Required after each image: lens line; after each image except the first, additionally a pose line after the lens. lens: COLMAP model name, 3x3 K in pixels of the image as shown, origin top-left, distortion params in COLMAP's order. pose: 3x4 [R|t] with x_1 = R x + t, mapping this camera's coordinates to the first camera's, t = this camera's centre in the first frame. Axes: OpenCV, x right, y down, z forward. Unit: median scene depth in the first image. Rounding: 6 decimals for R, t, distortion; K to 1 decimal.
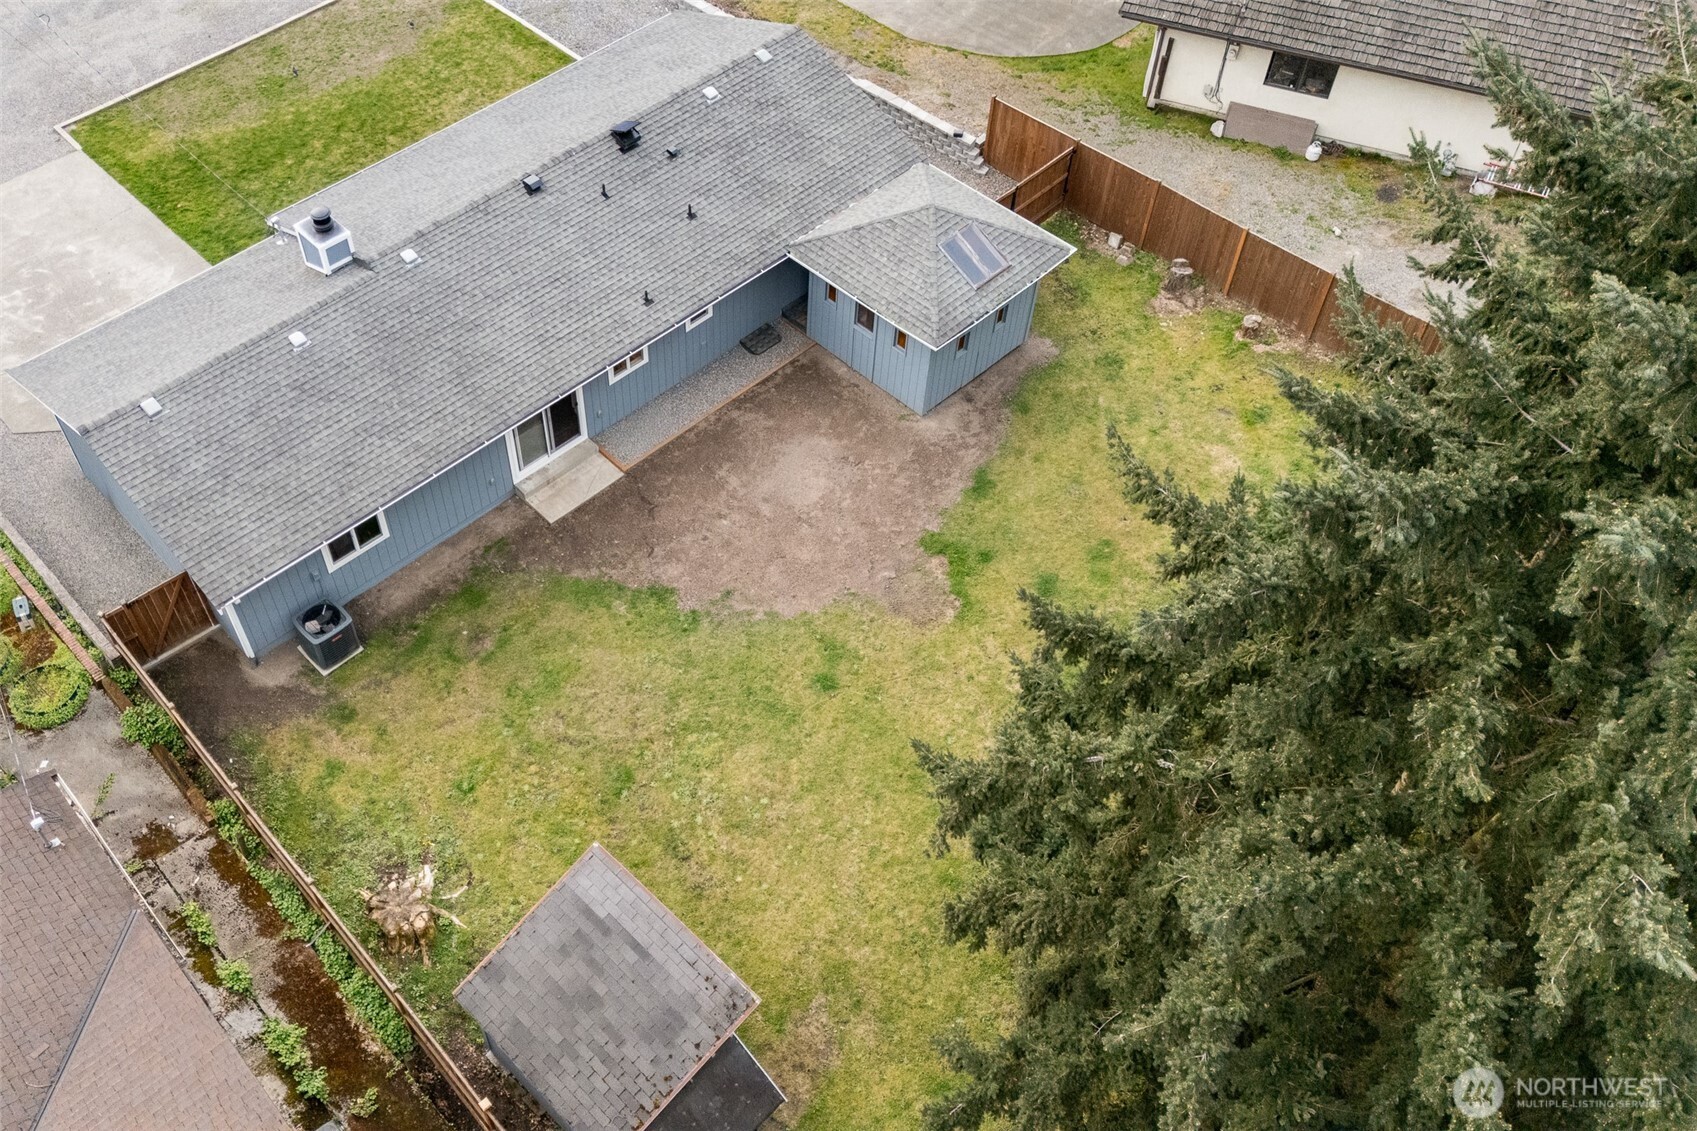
lens RADIAL K [[1511.6, 0, 687.3], [0, 1511.6, 568.9], [0, 0, 1]] dist [0.036580, -0.005550]
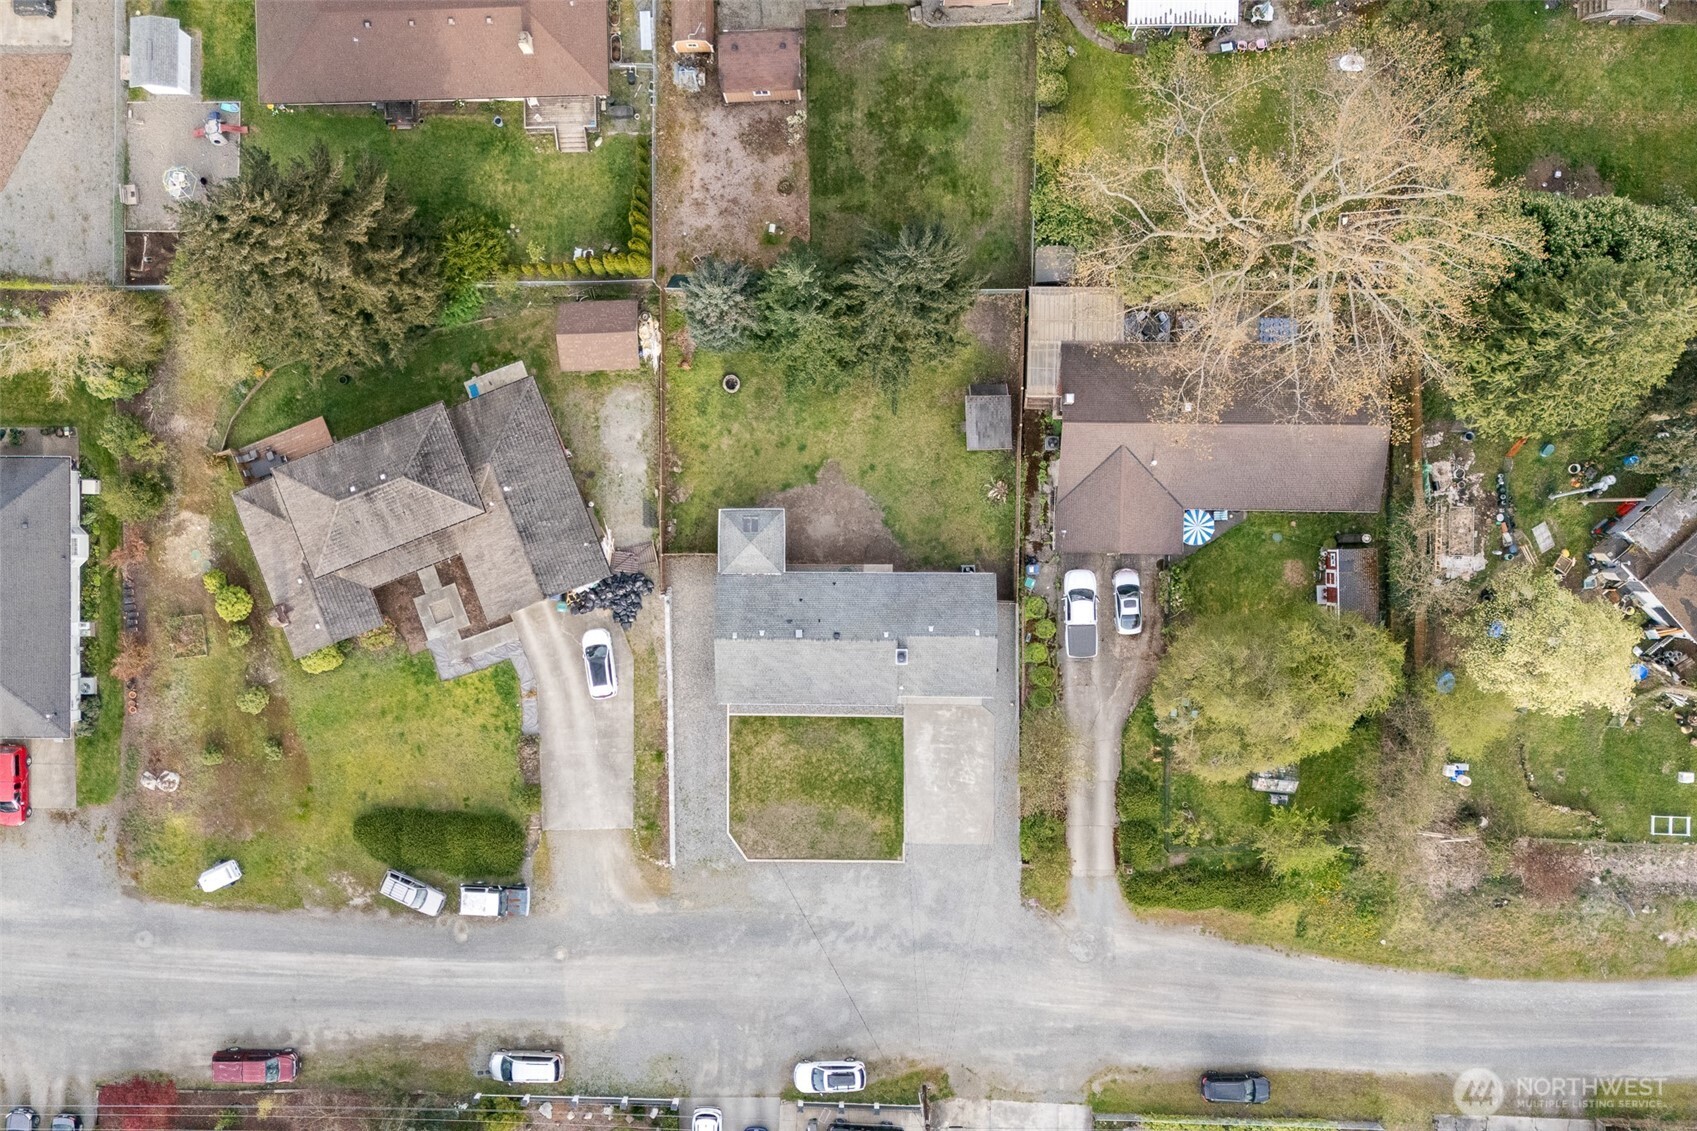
lens RADIAL K [[1490.1, 0, 802.3], [0, 1490.1, 568.3], [0, 0, 1]] dist [0.050863, -0.006679]
pose [[-0.741896, -0.668825, 0.047567, -0.112002], [0.558834, -0.577565, 0.595083, -2.235867], [-0.370533, 0.468072, 0.802256, -1.644570]]
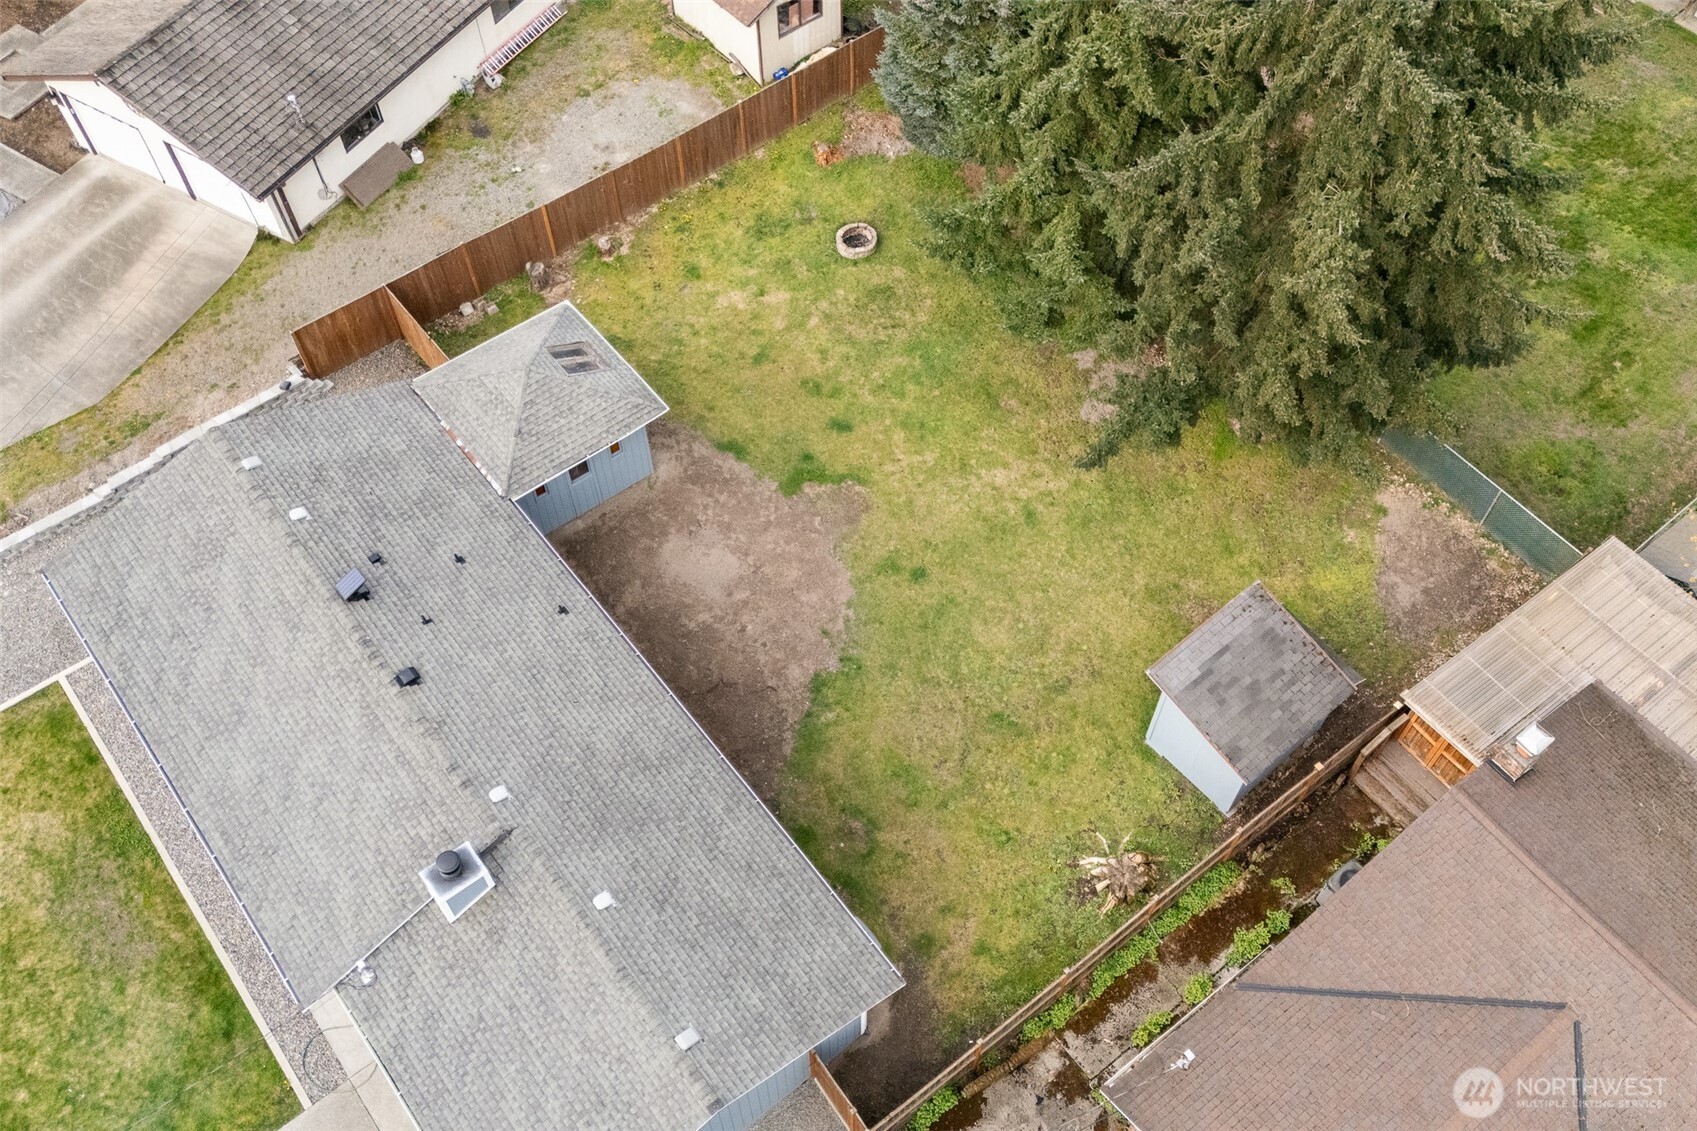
lens RADIAL K [[1464.8, 0, 909.0], [0, 1464.8, 566.0], [0, 0, 1]] dist [0.044985, -0.015063]
pose [[0.043974, -0.817295, 0.574539, -0.607308], [0.758102, 0.401848, 0.513614, -0.563620], [-0.650651, 0.412974, 0.637264, 0.211395]]
